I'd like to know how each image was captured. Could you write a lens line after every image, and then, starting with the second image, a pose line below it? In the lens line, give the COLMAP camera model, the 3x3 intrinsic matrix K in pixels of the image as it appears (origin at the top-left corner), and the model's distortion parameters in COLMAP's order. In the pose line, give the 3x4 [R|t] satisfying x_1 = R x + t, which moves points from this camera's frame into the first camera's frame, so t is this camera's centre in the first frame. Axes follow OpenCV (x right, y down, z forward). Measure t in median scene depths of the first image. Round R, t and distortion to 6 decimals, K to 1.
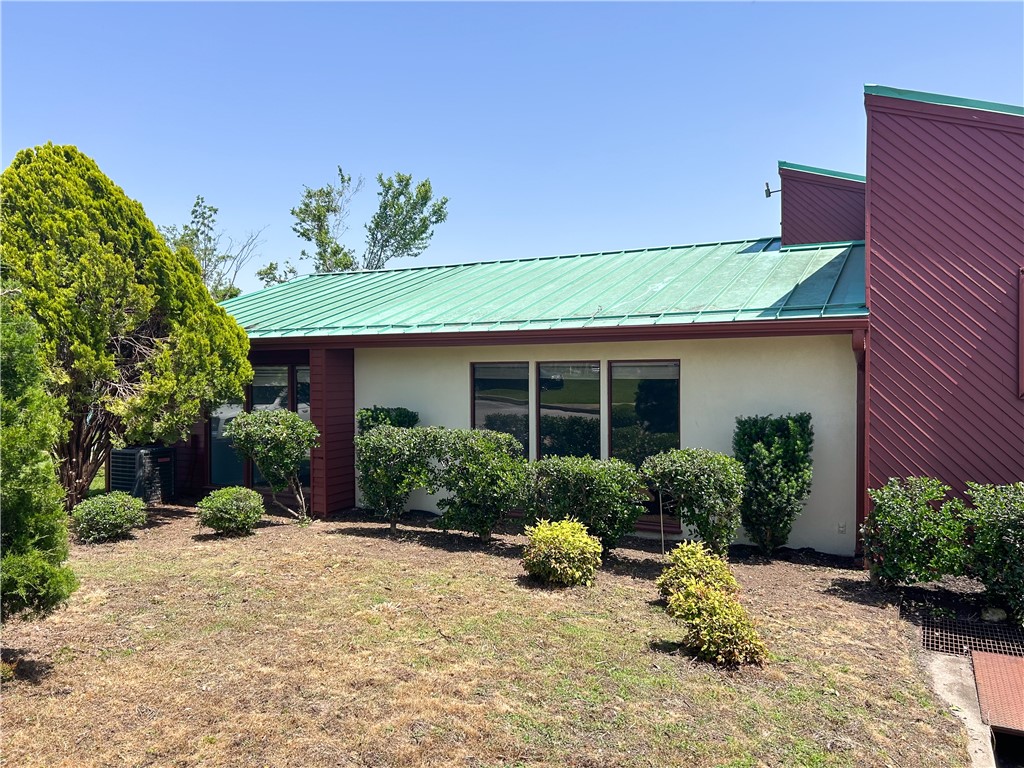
lens RADIAL K [[783.0, 0, 535.8], [0, 783.0, 406.5], [0, 0, 1]] dist [0.047484, -0.001938]
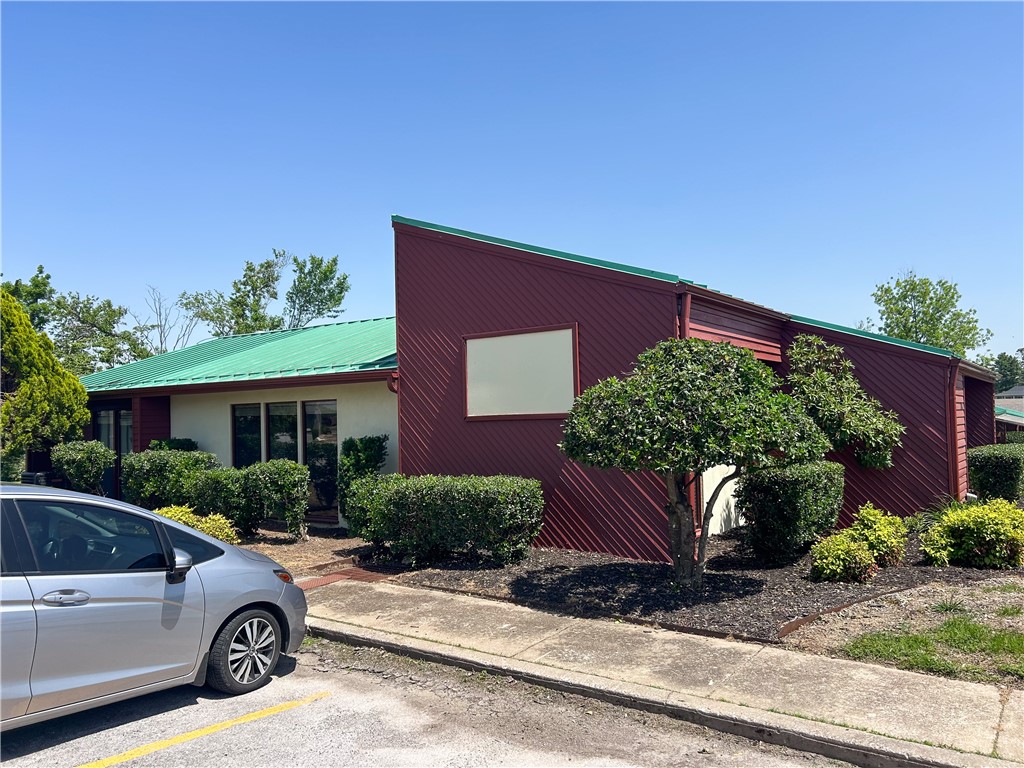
lens RADIAL K [[771.7, 0, 519.5], [0, 771.7, 389.7], [0, 0, 1]] dist [0.043103, 0.003077]
pose [[0.987336, -0.024786, -0.156697, 0.639461], [0.013384, 0.997212, -0.073408, 0.025501], [0.158080, 0.070381, 0.984915, -0.277580]]
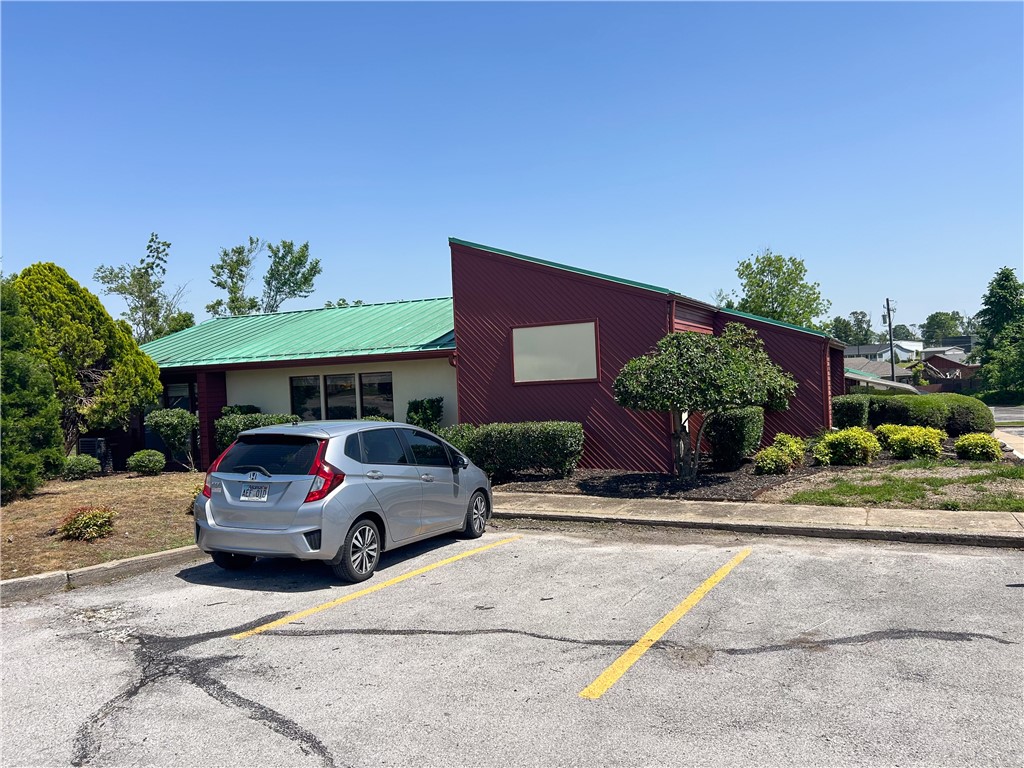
lens RADIAL K [[781.9, 0, 512.0], [0, 781.9, 384.0], [0, 0, 1]] dist [0.077024, -0.002394]
pose [[0.999197, -0.039468, 0.006860, 0.400266], [0.039668, 0.998704, -0.031889, 0.035126], [-0.005592, 0.032136, 0.999468, -0.753139]]
